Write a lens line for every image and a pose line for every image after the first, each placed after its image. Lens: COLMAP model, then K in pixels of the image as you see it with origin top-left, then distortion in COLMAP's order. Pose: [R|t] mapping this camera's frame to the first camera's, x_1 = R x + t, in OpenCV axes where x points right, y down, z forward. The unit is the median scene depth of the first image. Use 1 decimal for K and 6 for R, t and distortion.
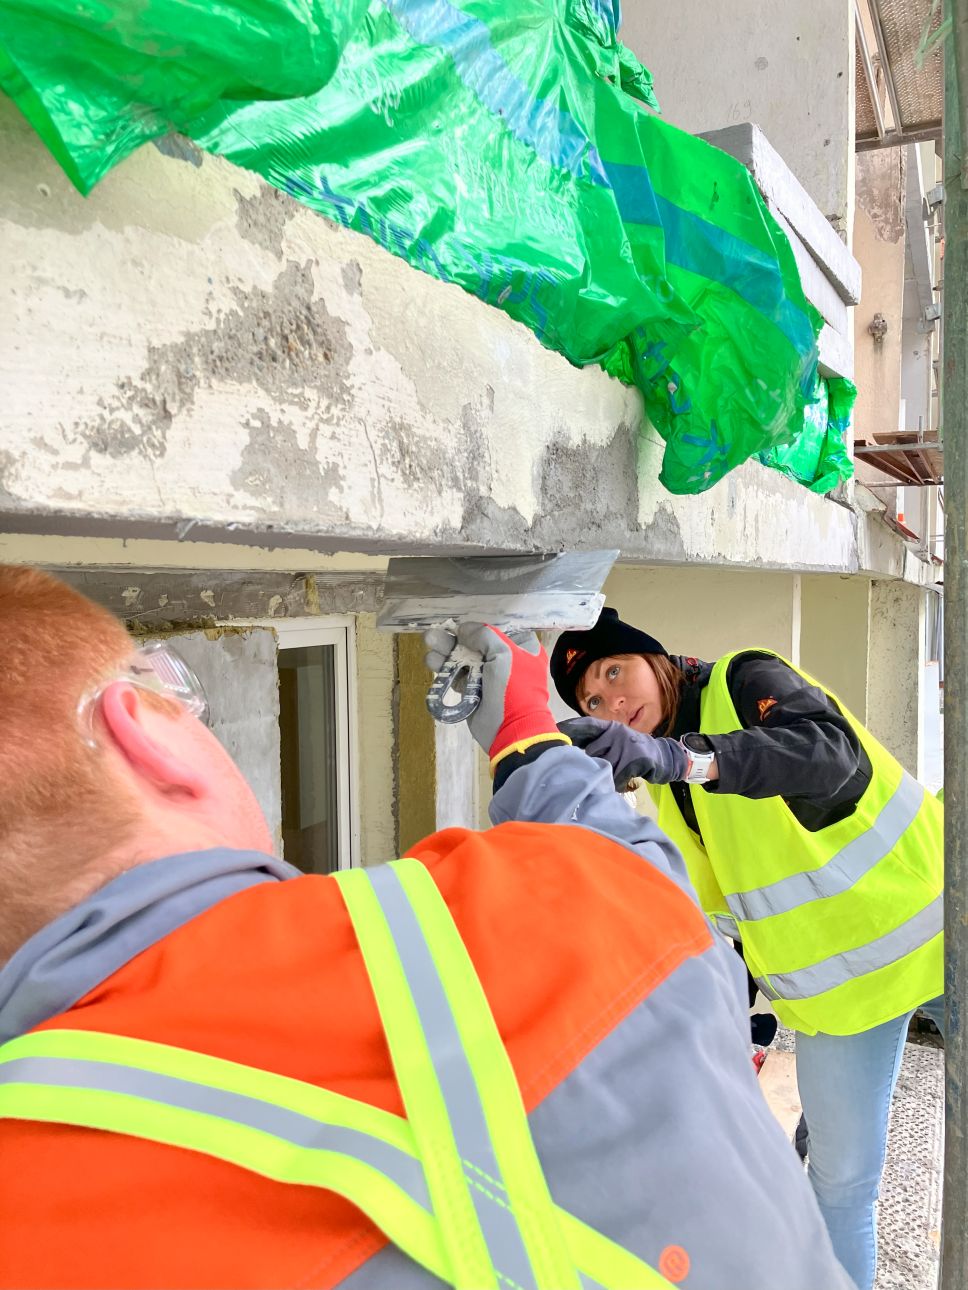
lens RADIAL K [[1042.4, 0, 478.6], [0, 1042.4, 643.7], [0, 0, 1]] dist [0.025819, -0.015892]
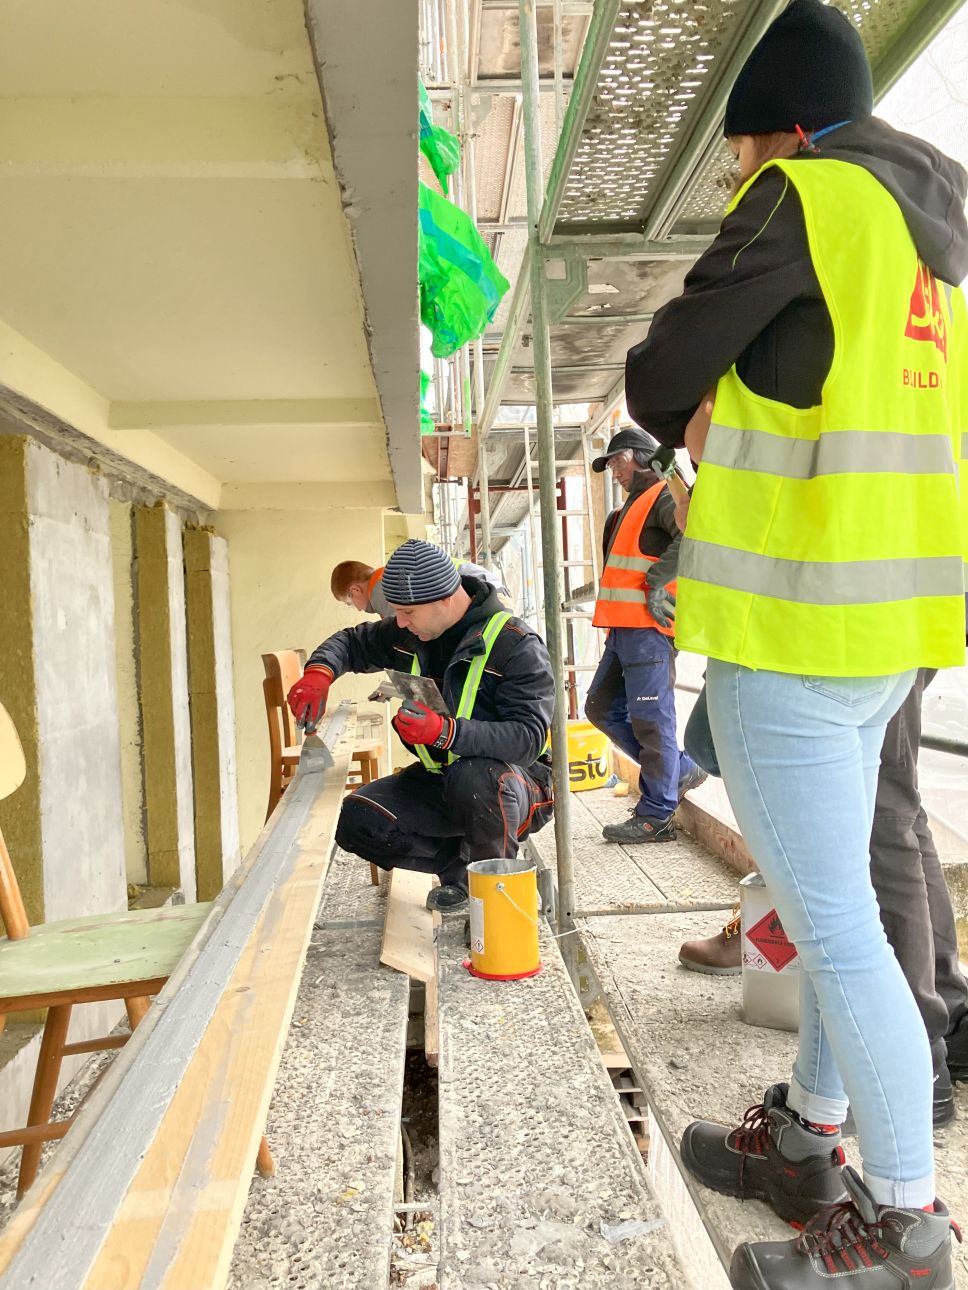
lens RADIAL K [[1042.4, 0, 486.7], [0, 1042.4, 646.3], [0, 0, 1]] dist [0.025819, -0.015892]
pose [[0.876314, -0.026000, 0.481039, -0.823246], [0.055536, 0.997337, -0.047265, 0.593829], [-0.478529, 0.068134, 0.875424, -0.978529]]
